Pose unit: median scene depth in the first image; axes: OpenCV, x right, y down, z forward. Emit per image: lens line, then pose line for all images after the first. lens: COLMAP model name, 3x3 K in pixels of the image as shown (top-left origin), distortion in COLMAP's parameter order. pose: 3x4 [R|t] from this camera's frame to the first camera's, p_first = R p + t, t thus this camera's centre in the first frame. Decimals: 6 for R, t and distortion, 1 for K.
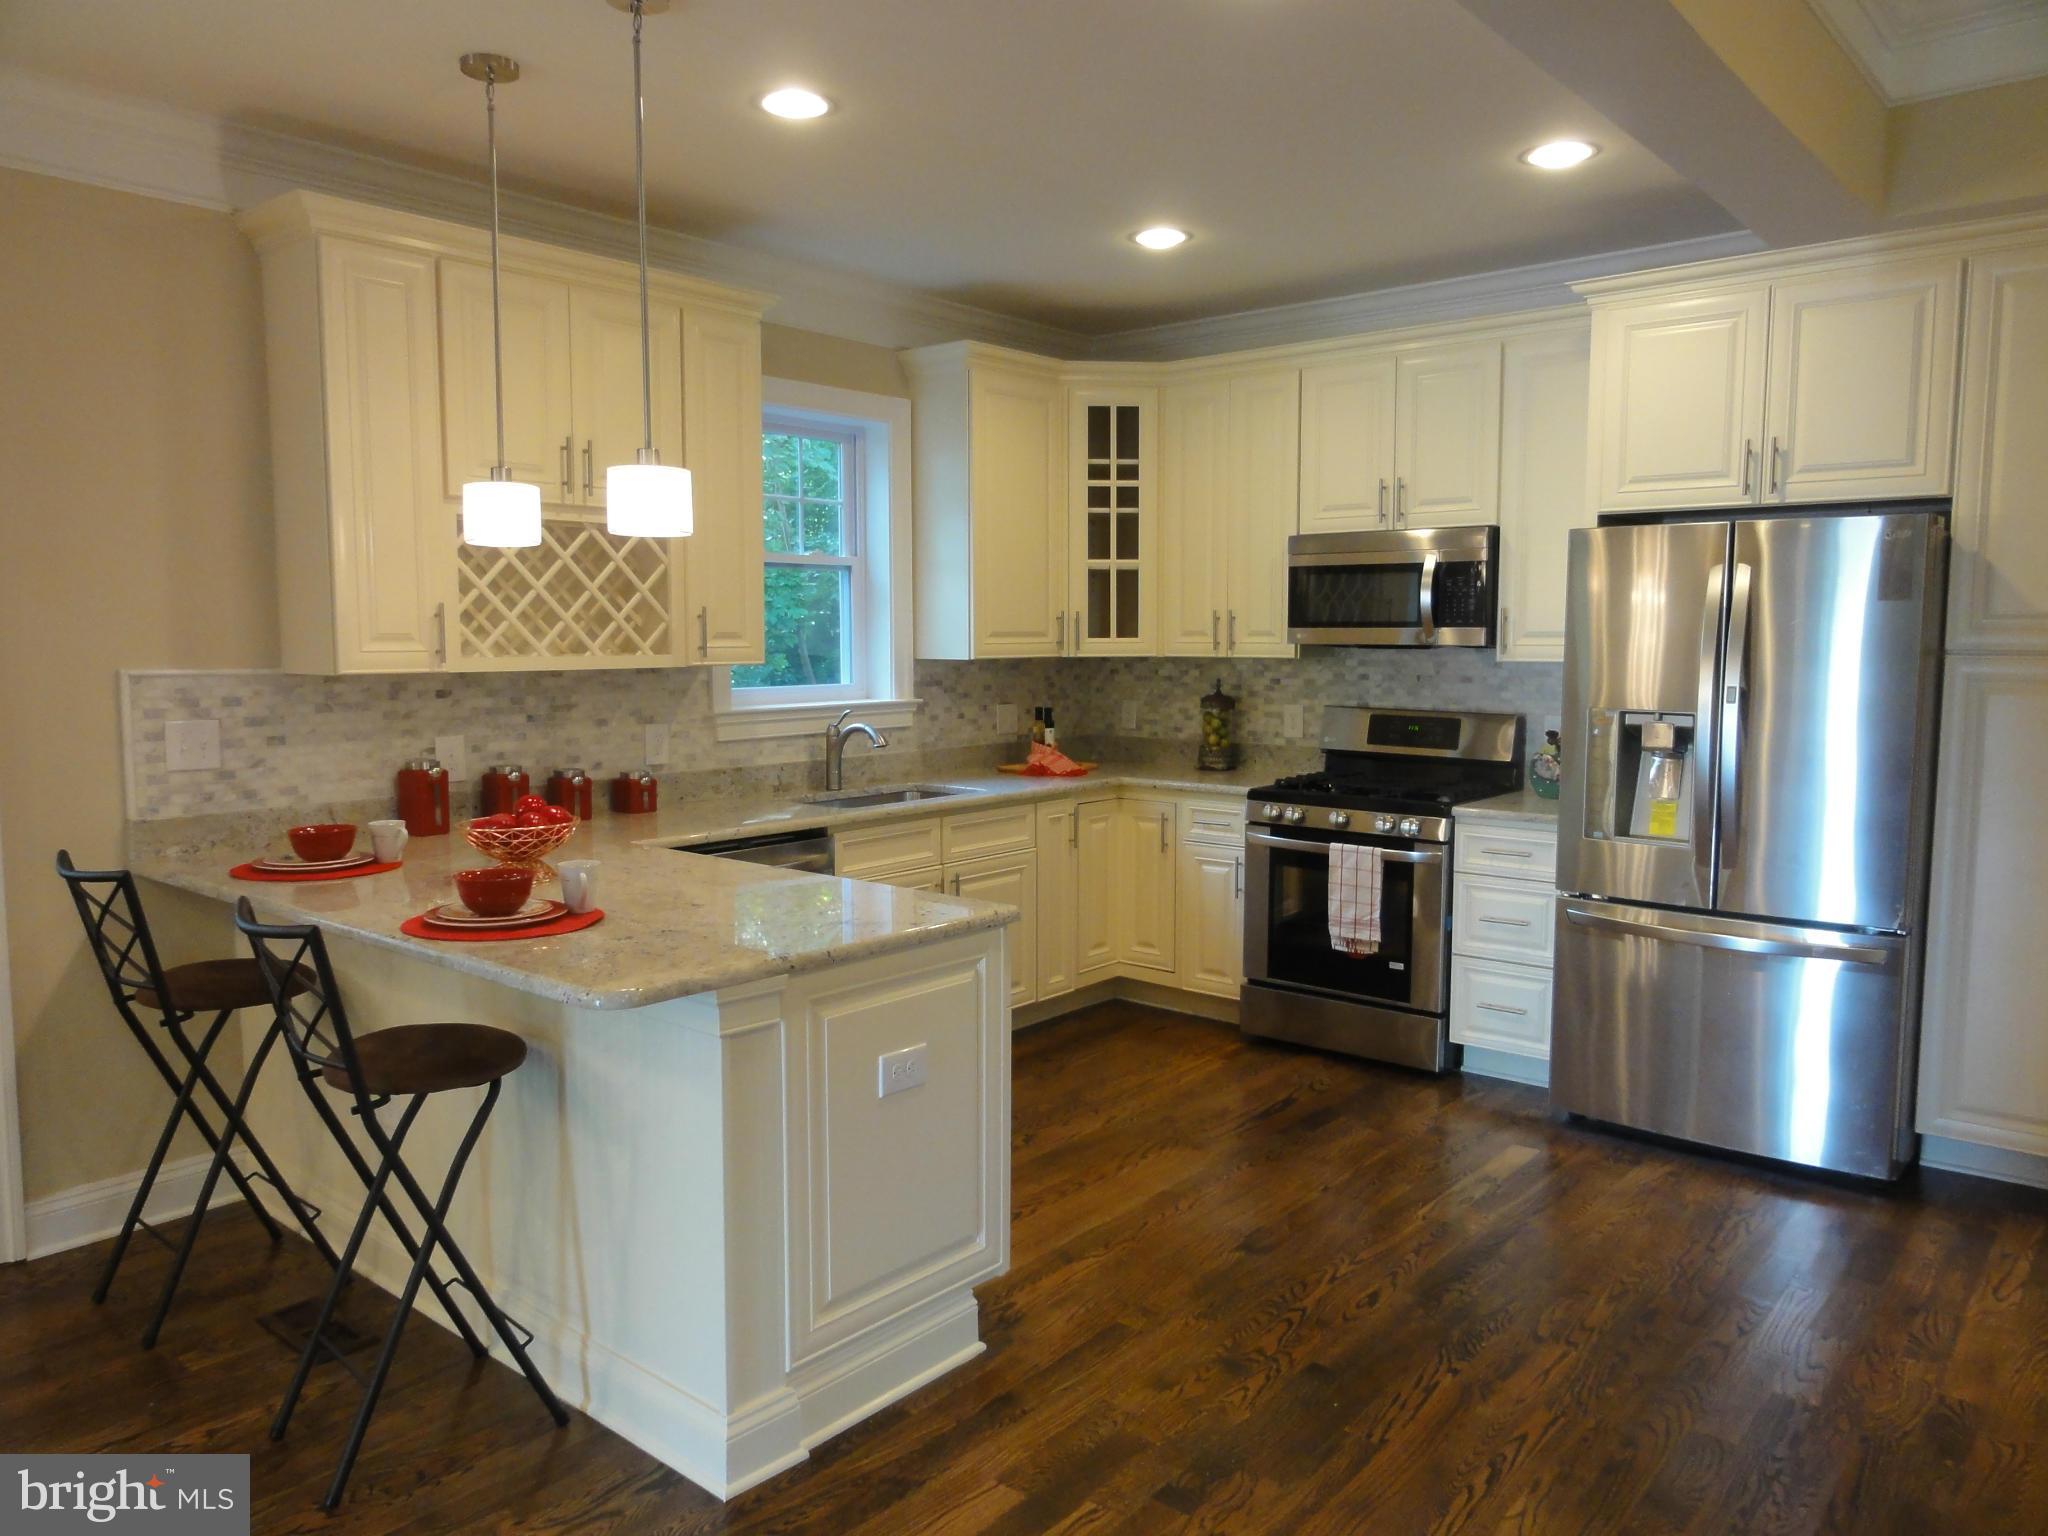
lens RADIAL K [[1447.0, 0, 1024.0], [0, 1447.0, 768.0], [0, 0, 1]] dist [-0.001447, -0.001108]
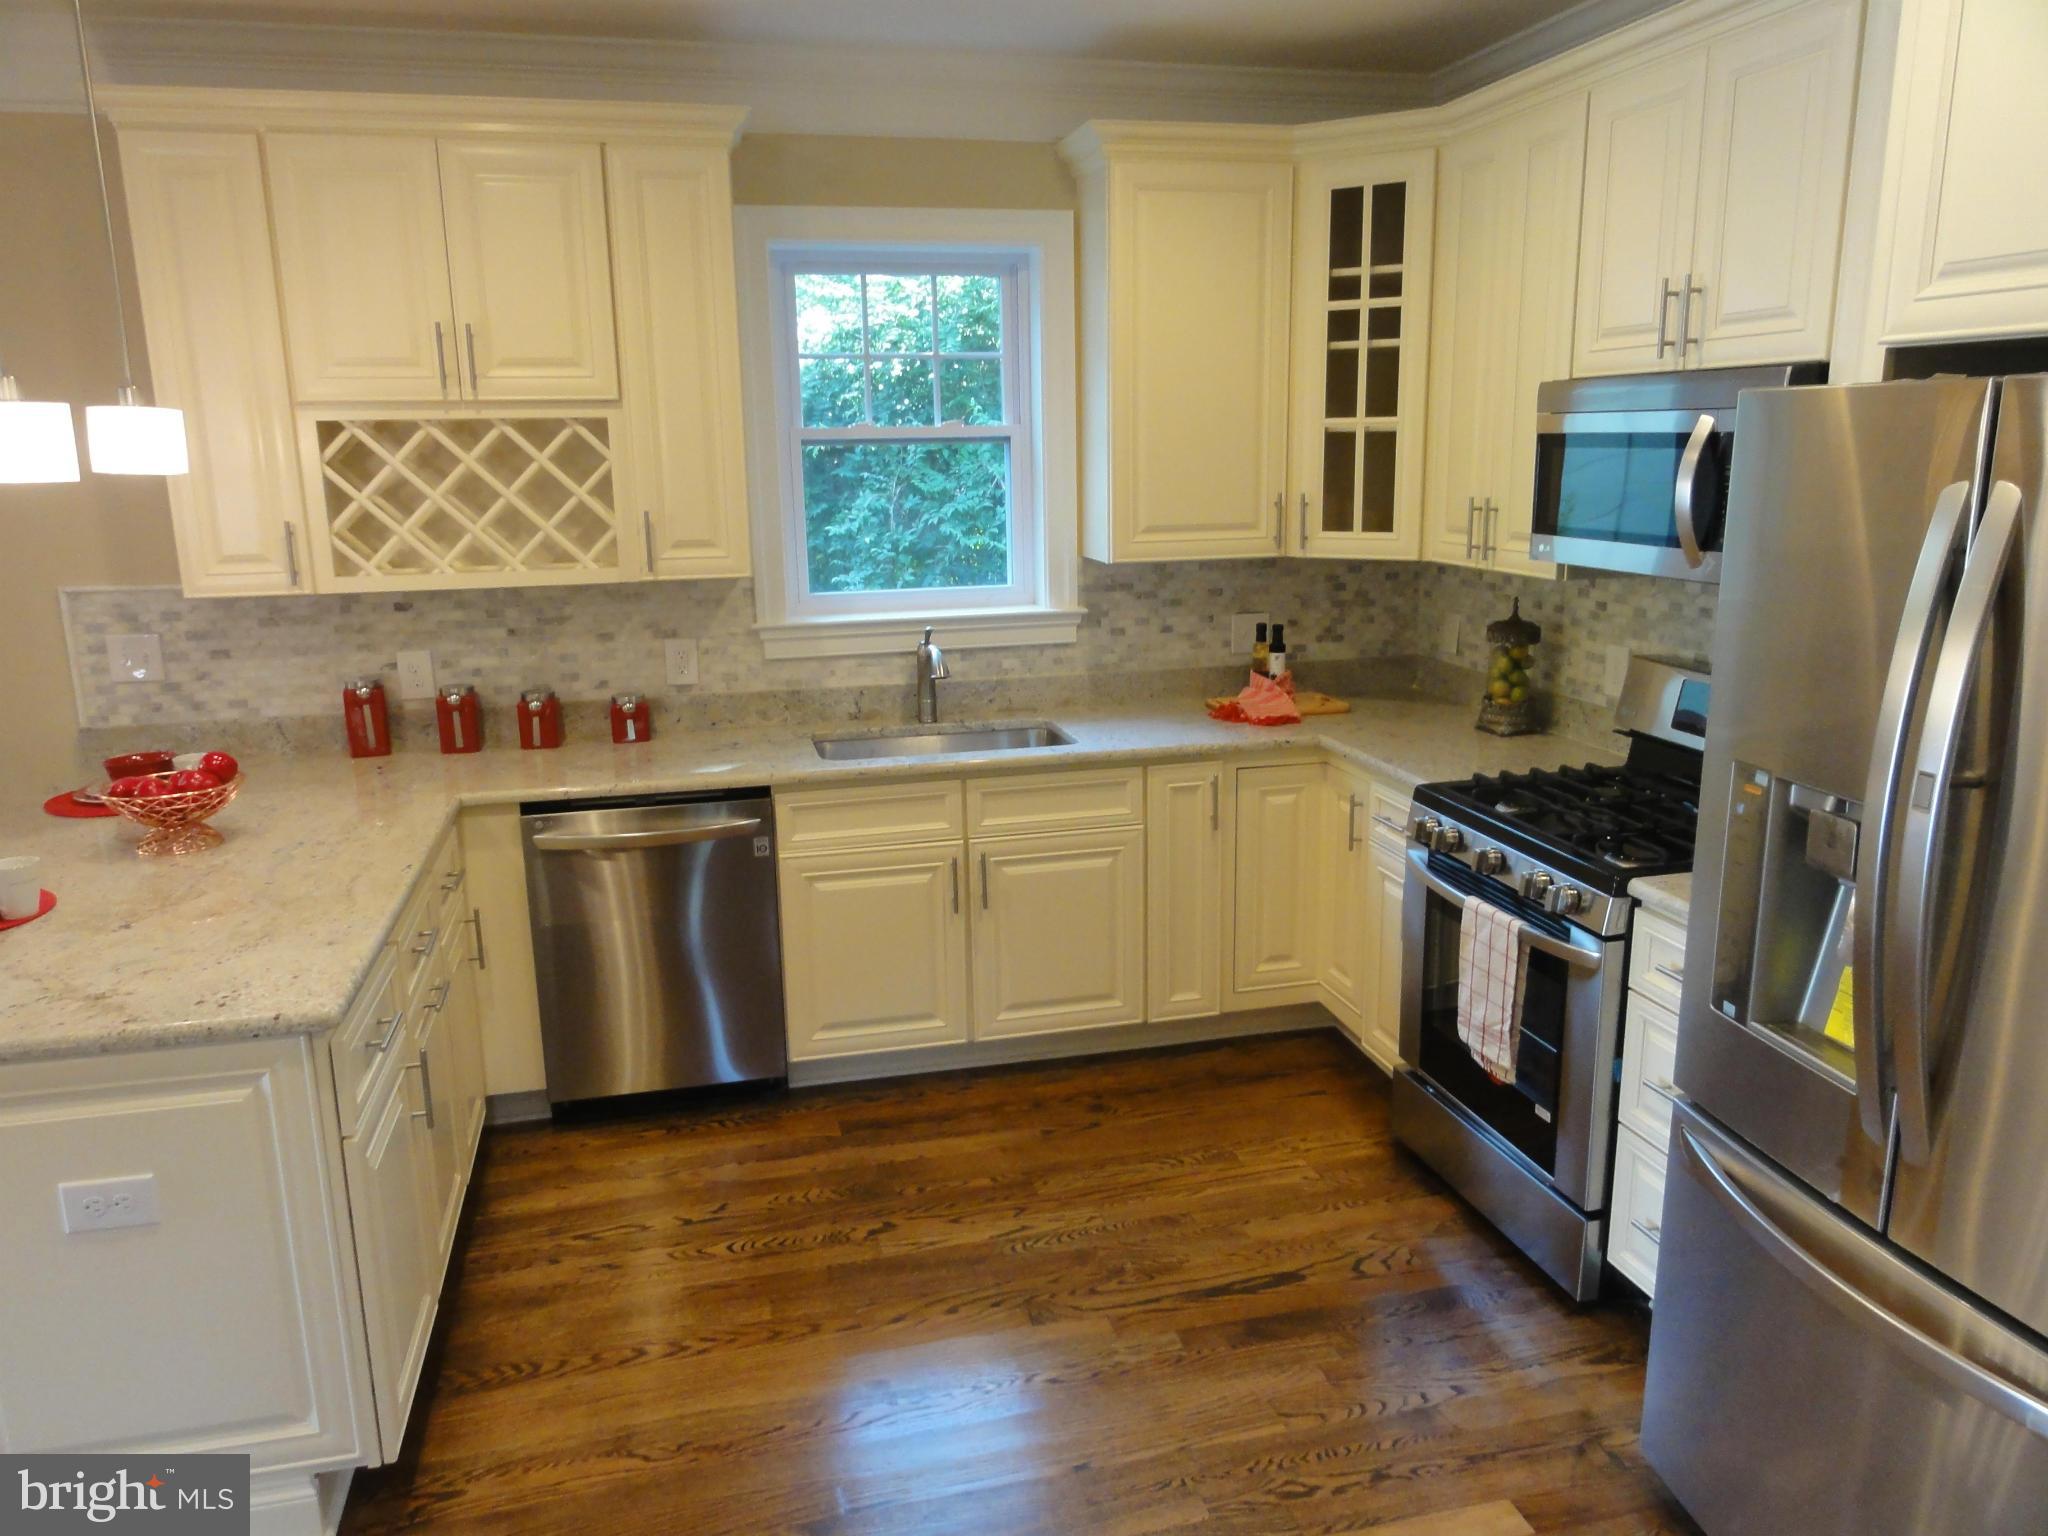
lens RADIAL K [[1447.0, 0, 1024.0], [0, 1447.0, 768.0], [0, 0, 1]] dist [-0.001447, -0.001108]
pose [[0.808063, 0.119619, -0.576823, 0.423661], [-0.040681, 0.988161, 0.147931, -0.089965], [0.587689, -0.096072, 0.803363, 0.404824]]
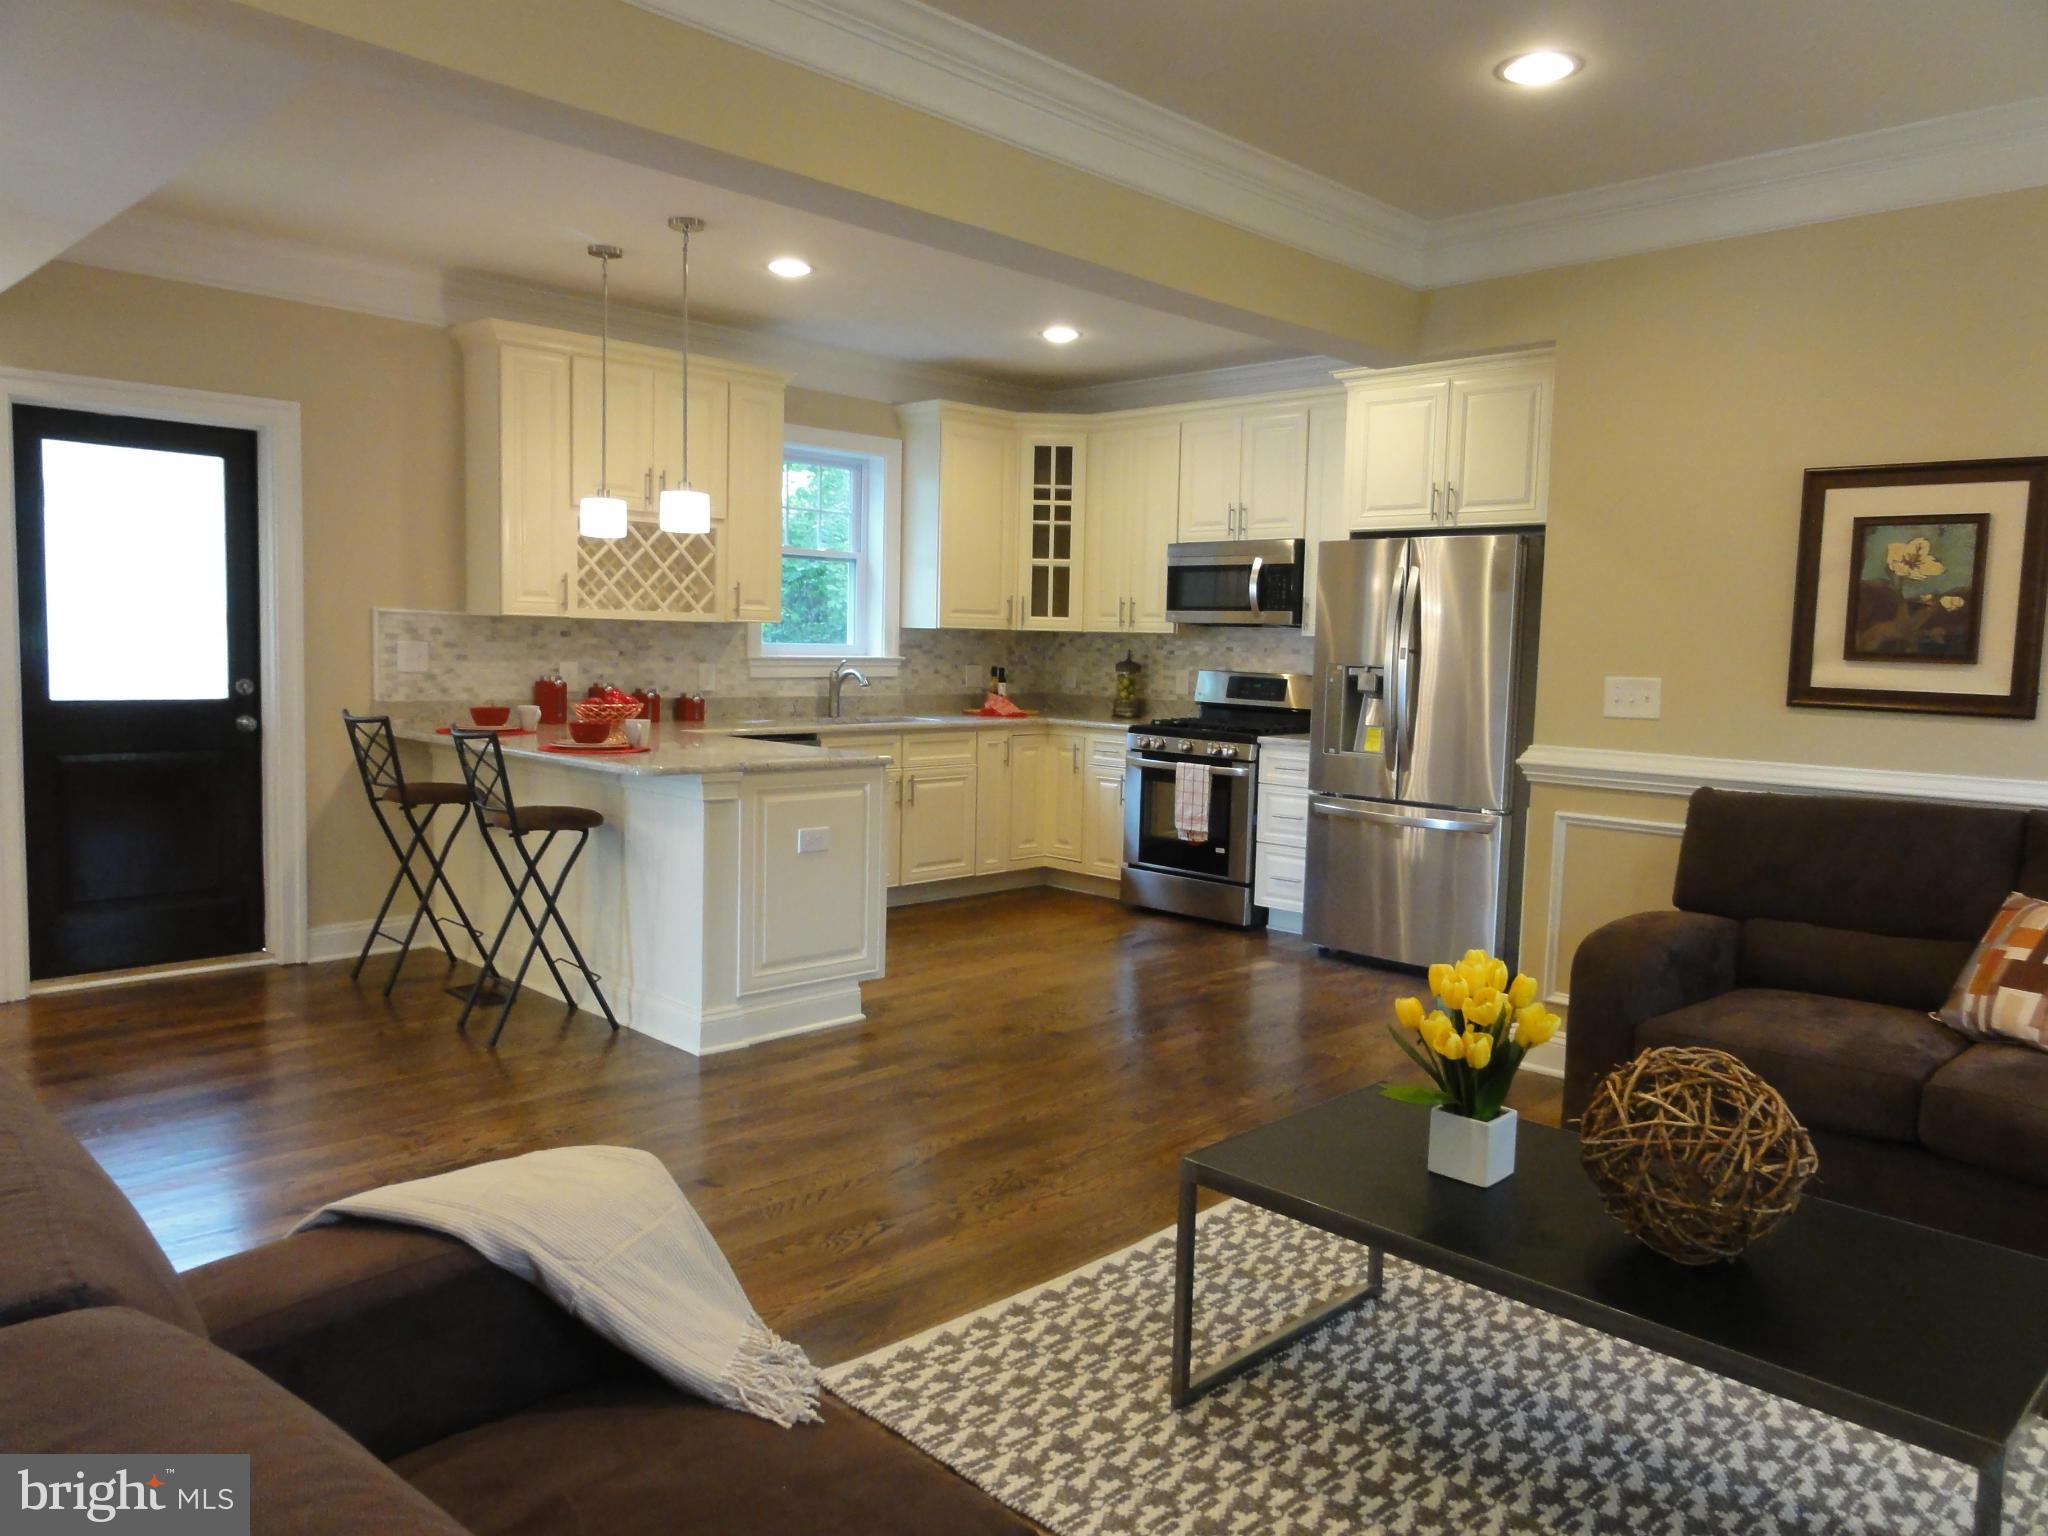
lens RADIAL K [[1447.0, 0, 1024.0], [0, 1447.0, 768.0], [0, 0, 1]] dist [-0.001447, -0.001108]
pose [[0.996724, 0.031953, -0.074303, 0.173258], [-0.032455, 0.999458, -0.005554, 0.072233], [0.074085, 0.007948, 0.997220, -0.423076]]
